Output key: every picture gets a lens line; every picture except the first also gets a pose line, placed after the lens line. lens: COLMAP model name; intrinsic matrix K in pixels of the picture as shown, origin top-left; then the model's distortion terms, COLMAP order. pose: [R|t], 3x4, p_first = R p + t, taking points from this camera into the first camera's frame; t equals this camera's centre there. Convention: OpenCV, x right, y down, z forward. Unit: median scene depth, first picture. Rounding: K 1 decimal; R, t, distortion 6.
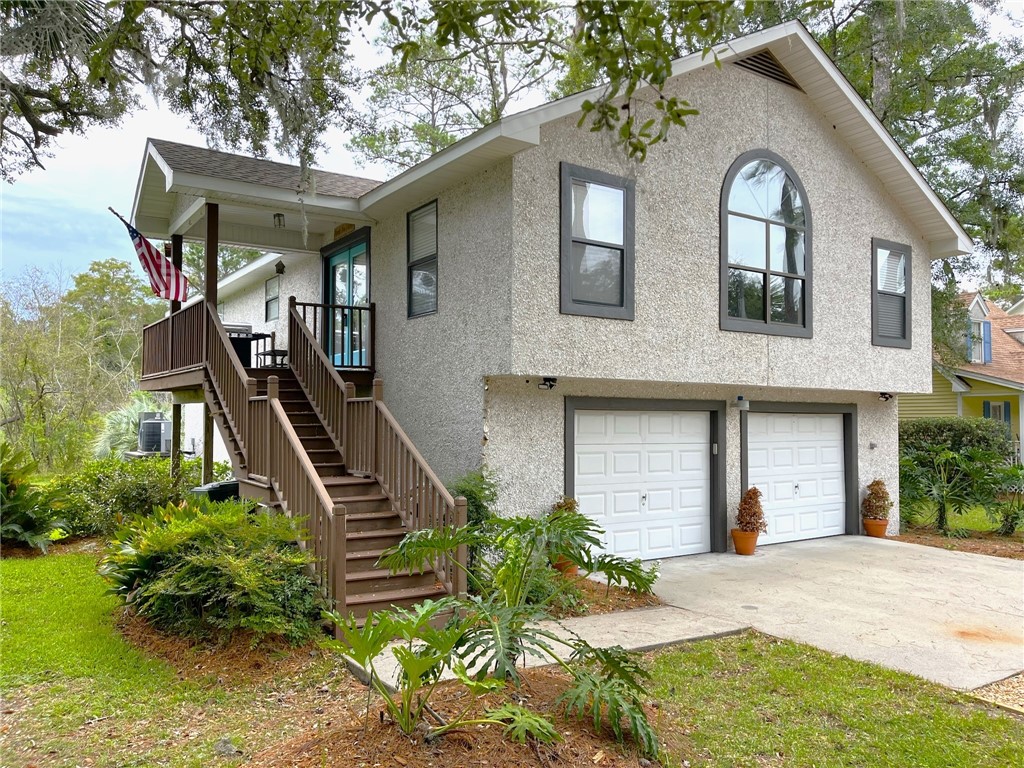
lens RADIAL K [[778.9, 0, 509.6], [0, 778.9, 388.5], [0, 0, 1]] dist [0.030678, -0.034437]
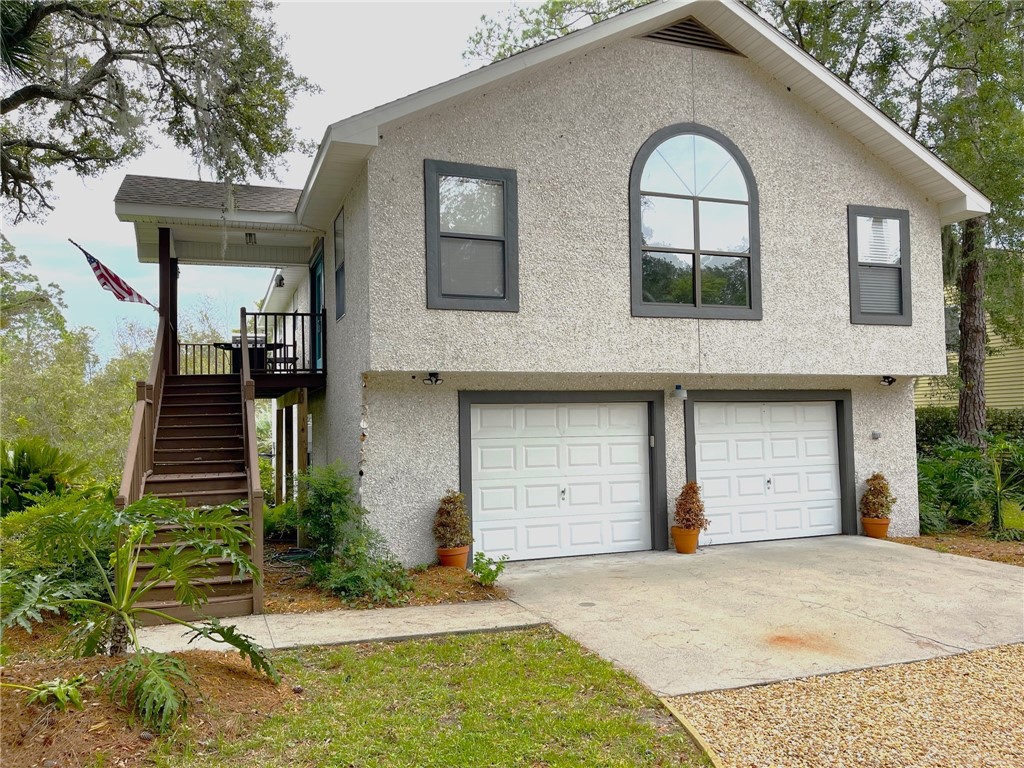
lens RADIAL K [[778.9, 0, 511.2], [0, 778.9, 383.6], [0, 0, 1]] dist [0.030678, -0.034437]
pose [[0.971441, -0.035079, -0.234673, 0.330437], [0.032699, 0.999367, -0.014025, 0.015107], [0.235016, 0.005951, 0.971973, 0.035865]]
